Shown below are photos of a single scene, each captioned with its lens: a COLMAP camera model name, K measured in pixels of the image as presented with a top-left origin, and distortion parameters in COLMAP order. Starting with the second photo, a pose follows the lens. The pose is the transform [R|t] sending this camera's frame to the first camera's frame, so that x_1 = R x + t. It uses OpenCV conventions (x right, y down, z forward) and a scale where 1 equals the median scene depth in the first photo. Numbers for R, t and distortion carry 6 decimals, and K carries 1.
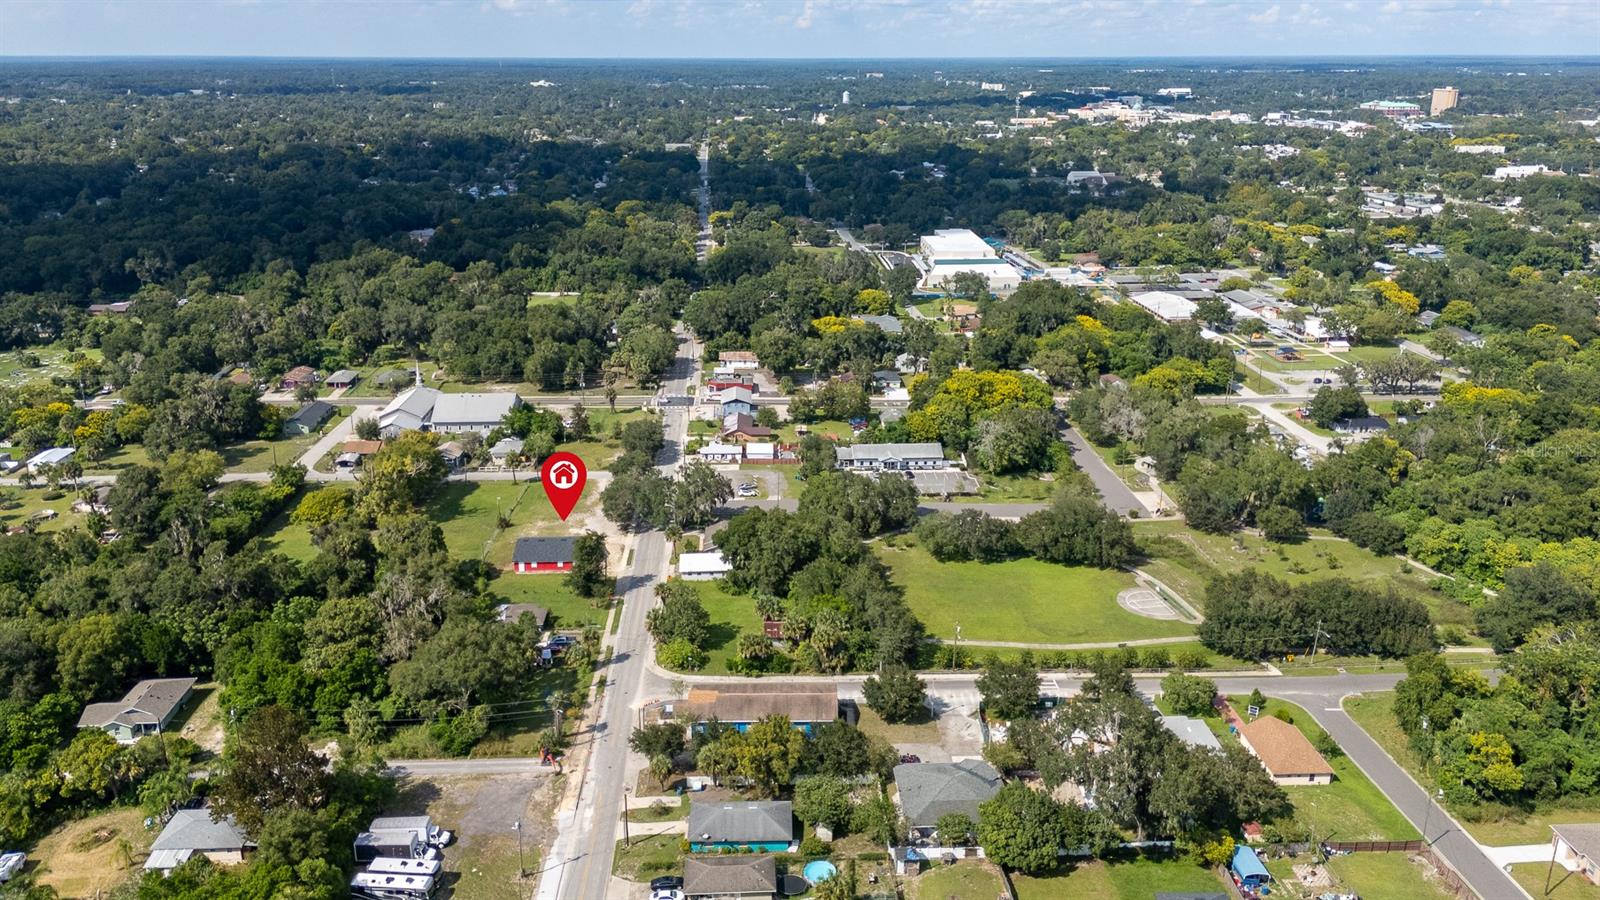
lens RADIAL K [[1032.6, 0, 800.0], [0, 1032.6, 450.0], [0, 0, 1]] dist [0.064610, -0.003711]
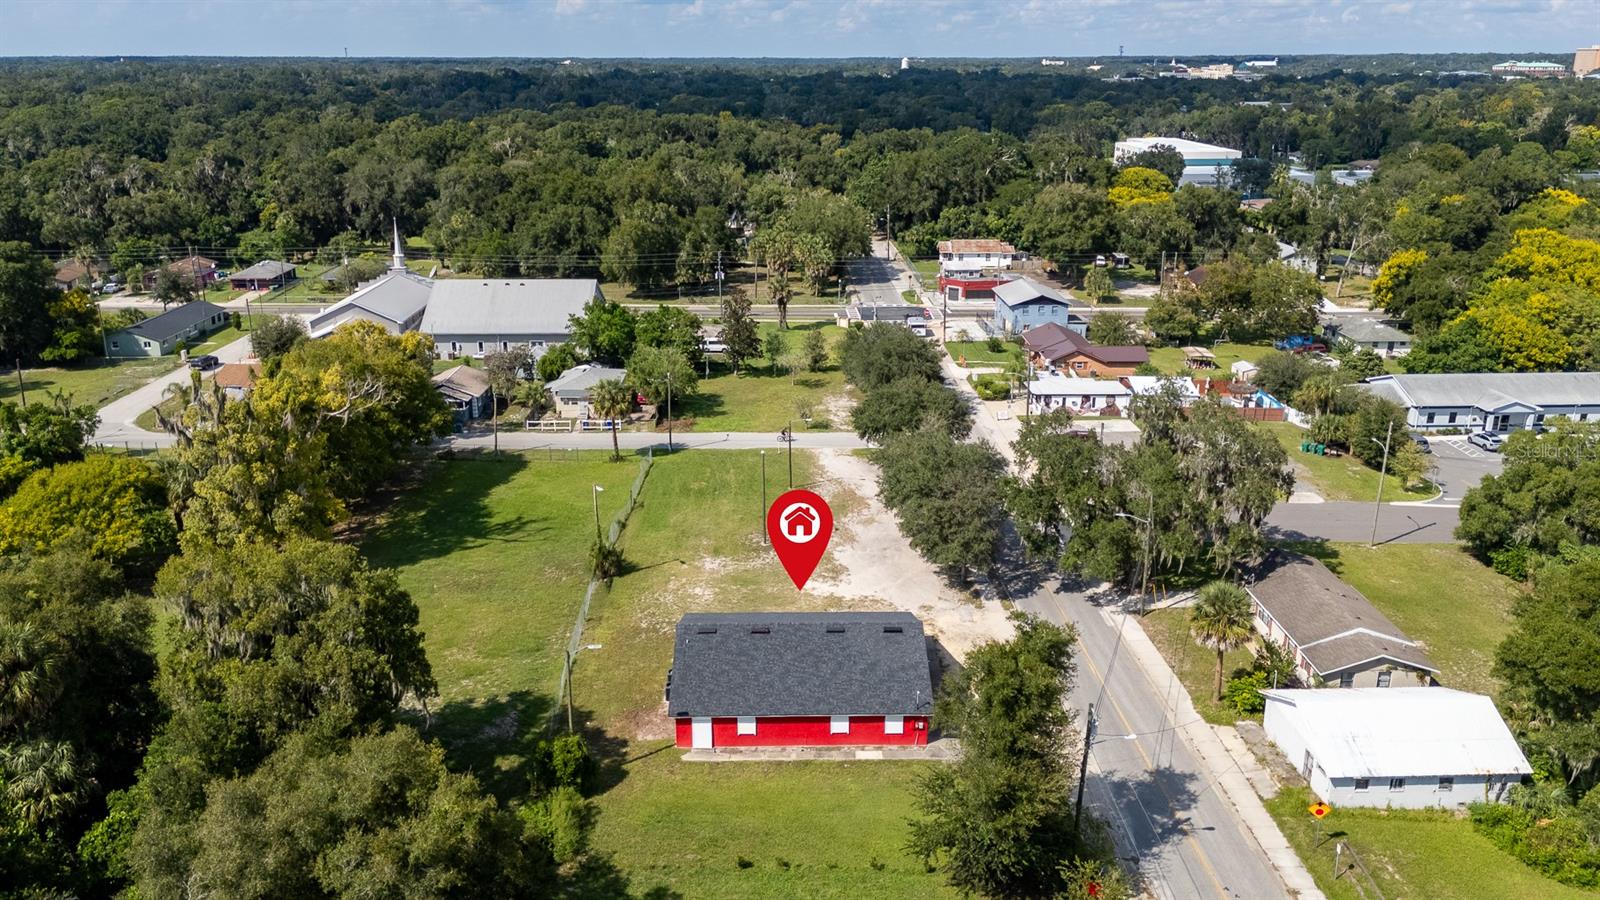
lens RADIAL K [[1032.6, 0, 800.0], [0, 1032.6, 450.0], [0, 0, 1]] dist [0.064610, -0.003711]
pose [[0.999877, 0.004925, -0.014870, -0.182931], [-0.005050, 0.999953, -0.008319, 0.030076], [0.014828, 0.008393, 0.999855, 0.554847]]
